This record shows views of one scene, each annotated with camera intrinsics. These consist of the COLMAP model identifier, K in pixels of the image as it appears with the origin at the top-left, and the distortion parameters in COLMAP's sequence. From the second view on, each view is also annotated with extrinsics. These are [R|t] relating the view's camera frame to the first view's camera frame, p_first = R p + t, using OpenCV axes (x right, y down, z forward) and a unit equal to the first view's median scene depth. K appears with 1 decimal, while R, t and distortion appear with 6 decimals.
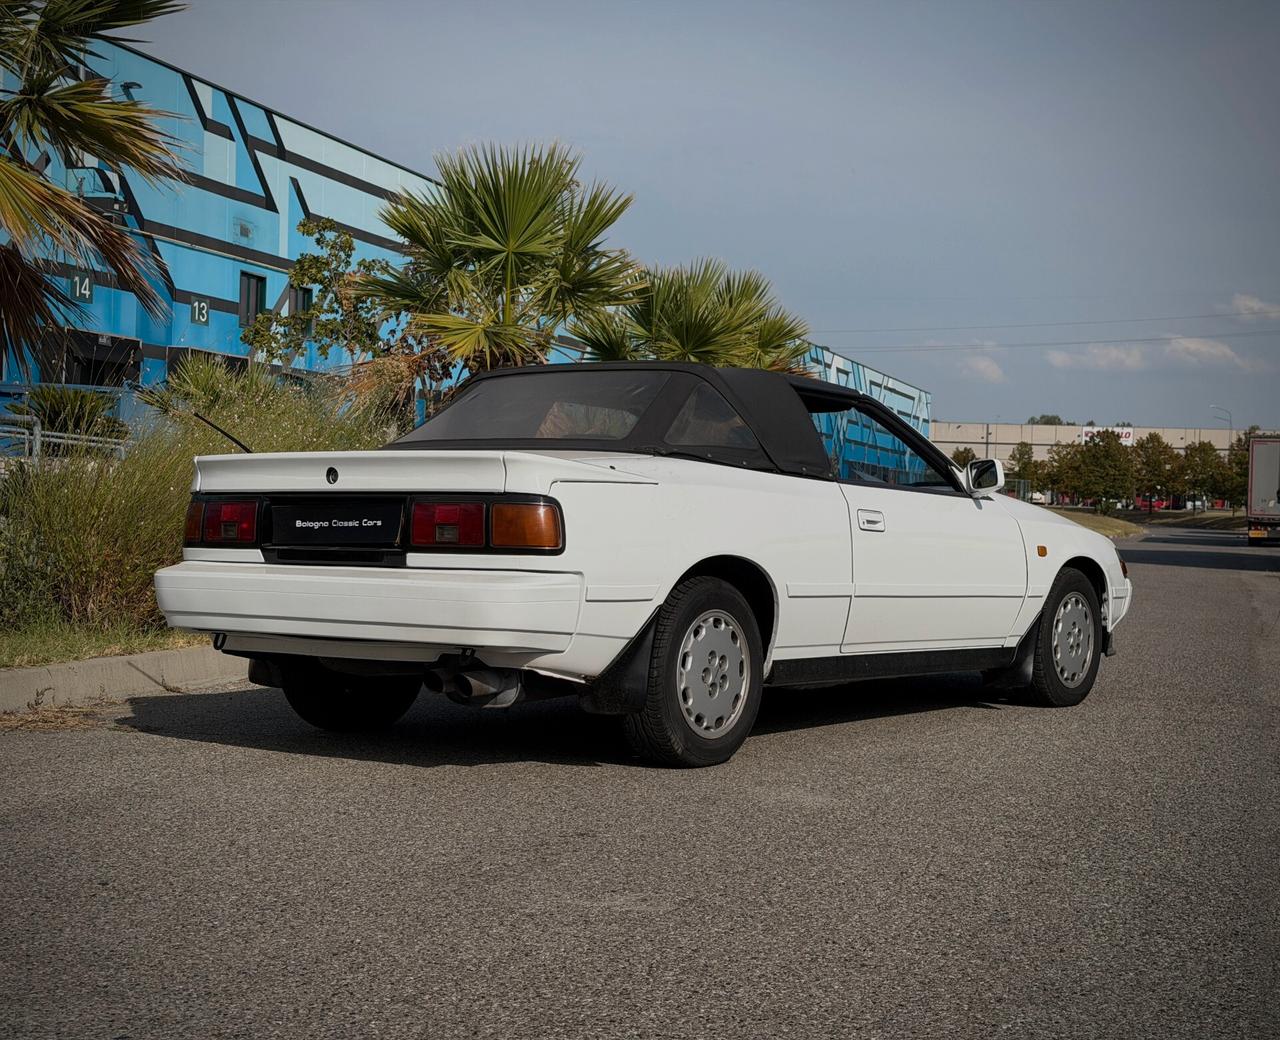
lens RADIAL K [[1924.2, 0, 672.8], [0, 1924.2, 520.5], [0, 0, 1]] dist [0.033221, 0.540168]
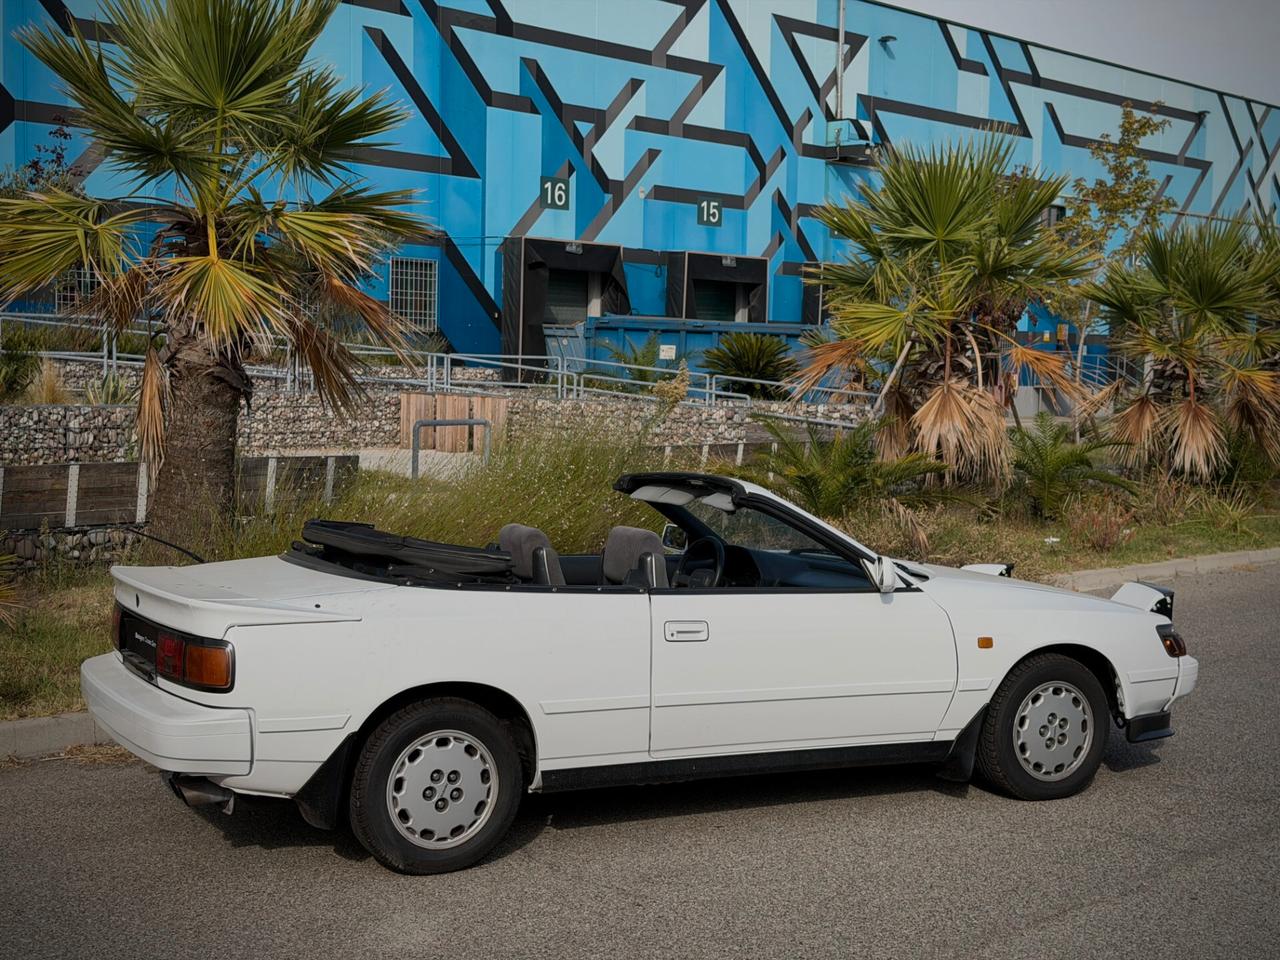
lens RADIAL K [[1762.7, 0, 632.0], [0, 1762.7, 479.5], [0, 0, 1]] dist [0.171539, -0.309085]
pose [[0.885288, 0.012314, -0.464880, 0.141634], [0.008428, 0.999060, 0.042512, -0.033411], [0.464966, -0.041553, 0.884353, 0.041175]]
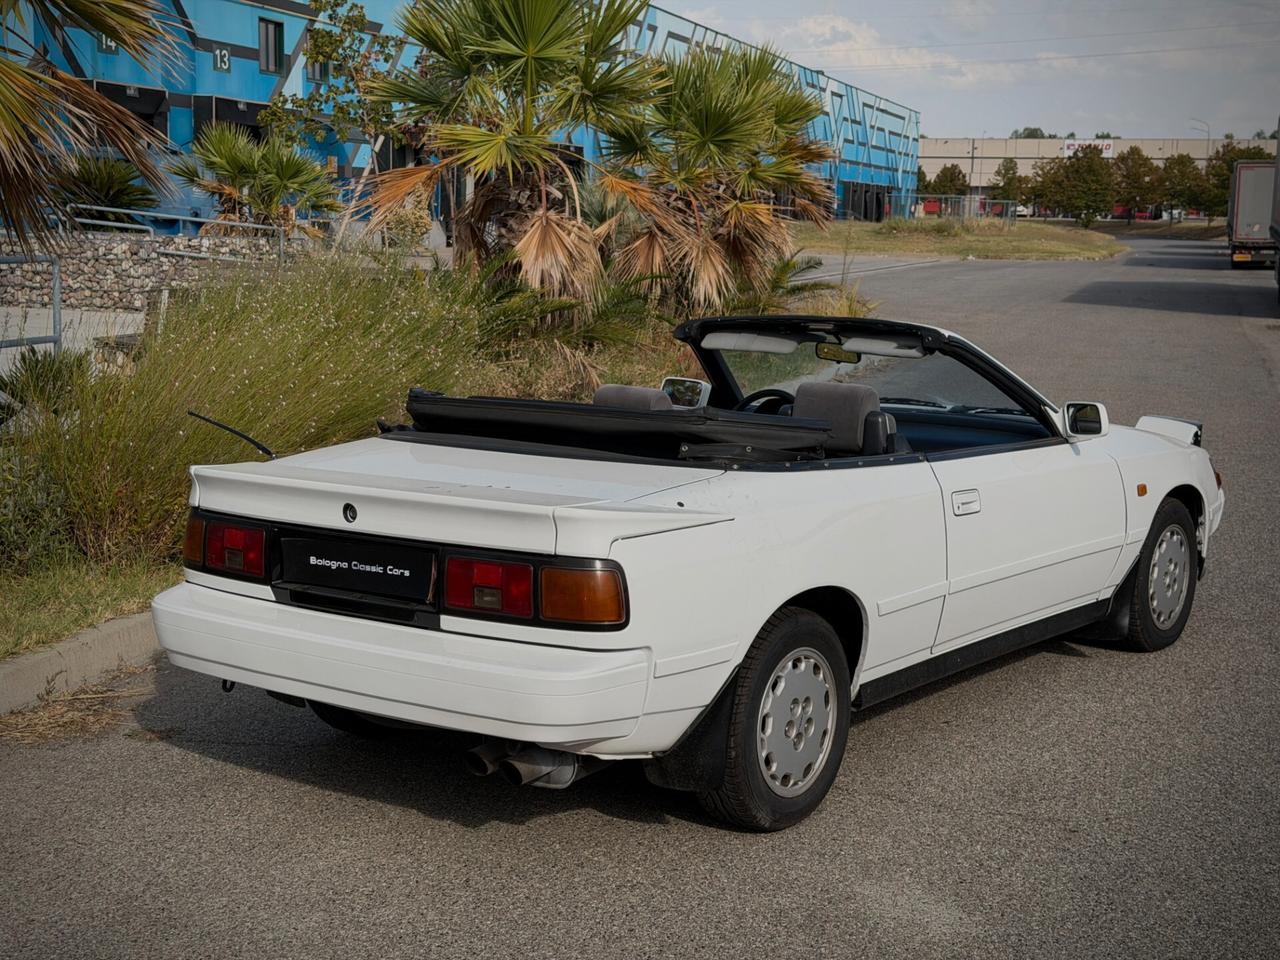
lens RADIAL K [[1762.7, 0, 632.0], [0, 1762.7, 479.5], [0, 0, 1]] dist [0.171539, -0.309085]
pose [[0.999637, -0.010634, -0.024744, -0.007842], [0.013979, 0.990166, 0.139194, -0.034039], [0.023021, -0.139489, 0.989956, 0.055189]]
